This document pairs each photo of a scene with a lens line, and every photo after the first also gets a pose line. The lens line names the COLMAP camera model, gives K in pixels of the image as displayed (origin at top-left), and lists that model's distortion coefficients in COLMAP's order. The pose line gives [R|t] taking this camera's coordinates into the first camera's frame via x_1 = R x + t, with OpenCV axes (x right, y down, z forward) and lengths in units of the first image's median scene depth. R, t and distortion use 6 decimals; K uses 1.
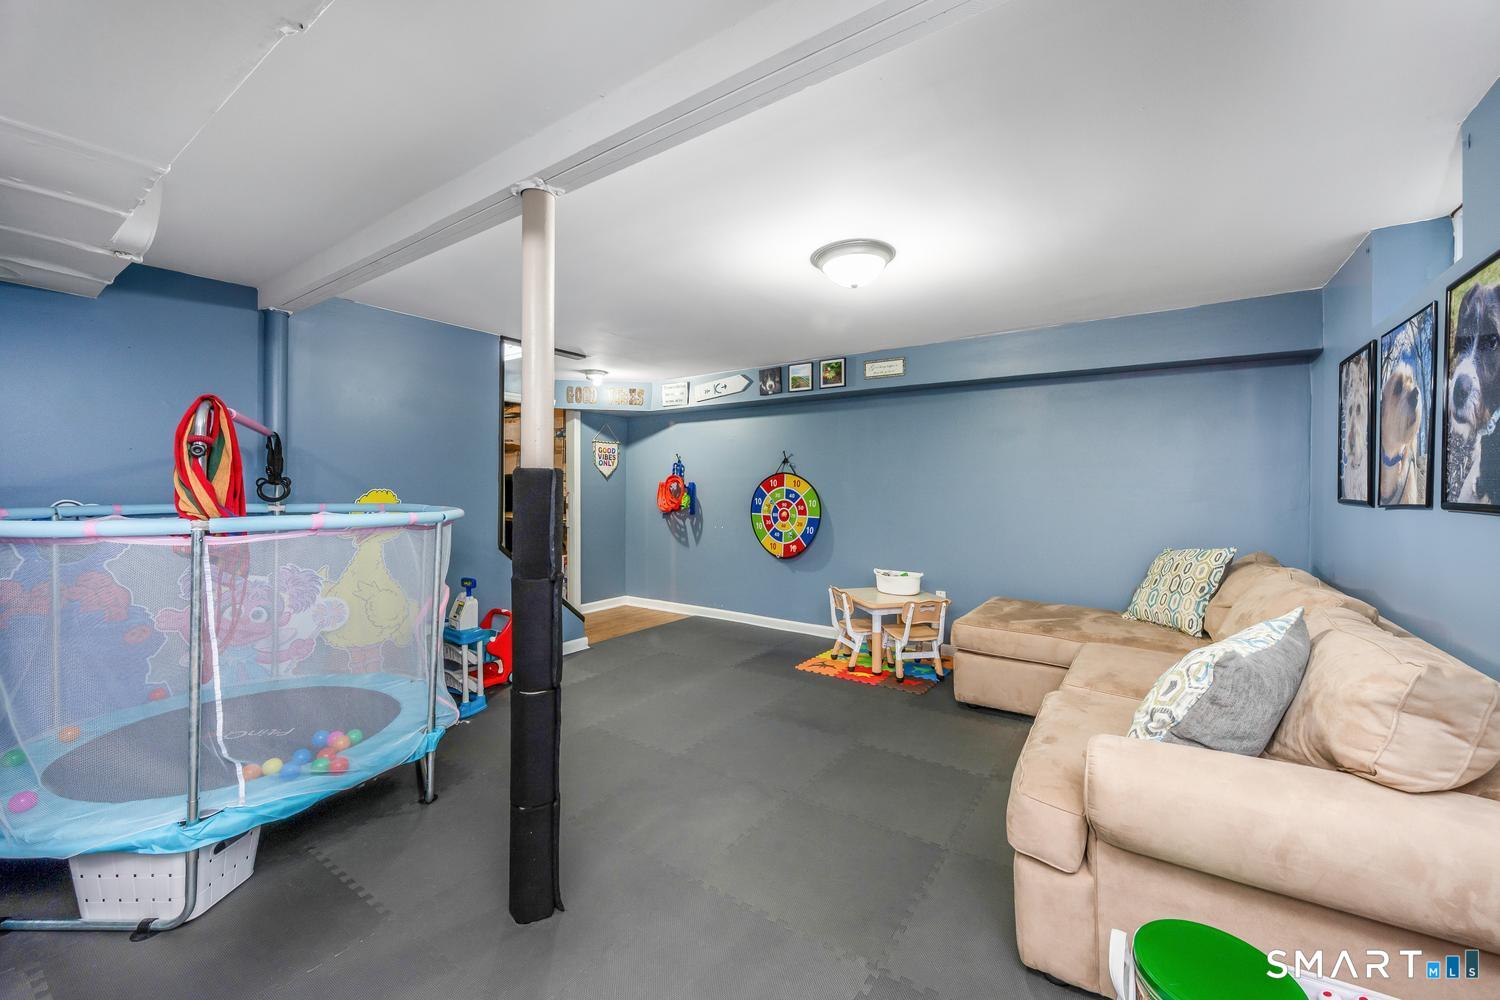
lens RADIAL K [[596.0, 0, 746.9], [0, 596.0, 489.1], [0, 0, 1]] dist [-0.000100, -0.000133]
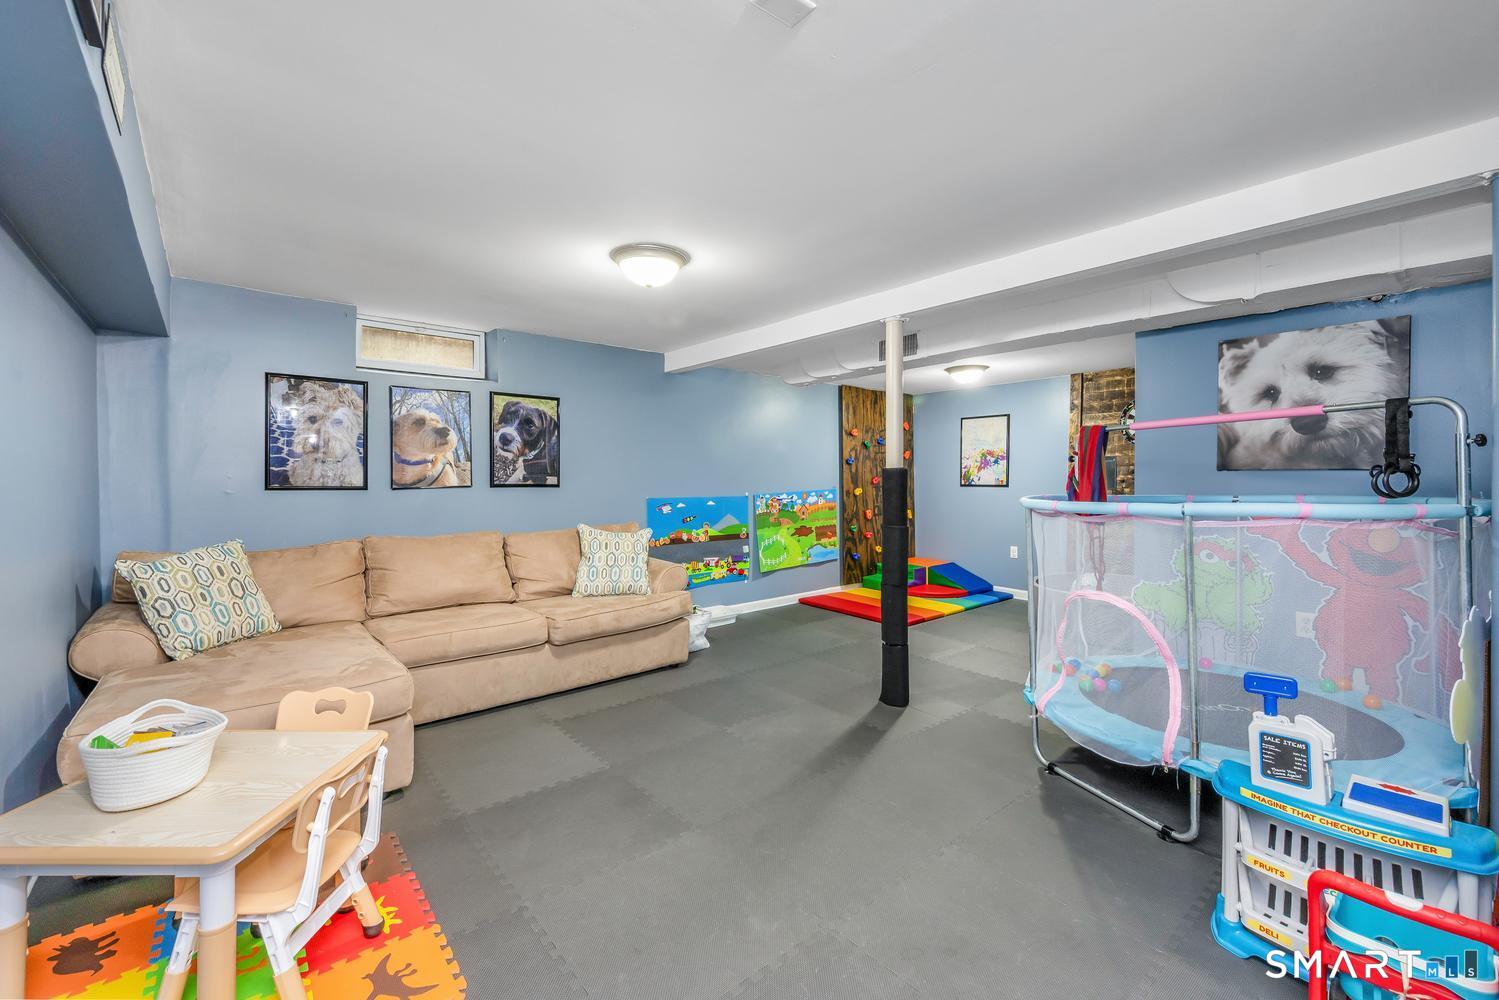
lens RADIAL K [[595.6, 0, 751.6], [0, 595.6, 485.5], [0, 0, 1]] dist [-0.000100, -0.000133]
pose [[-0.969511, 0.003053, 0.245028, -0.415923], [0.006251, 0.999905, 0.012277, 0.005312], [-0.244967, 0.013435, -0.969438, 3.247331]]
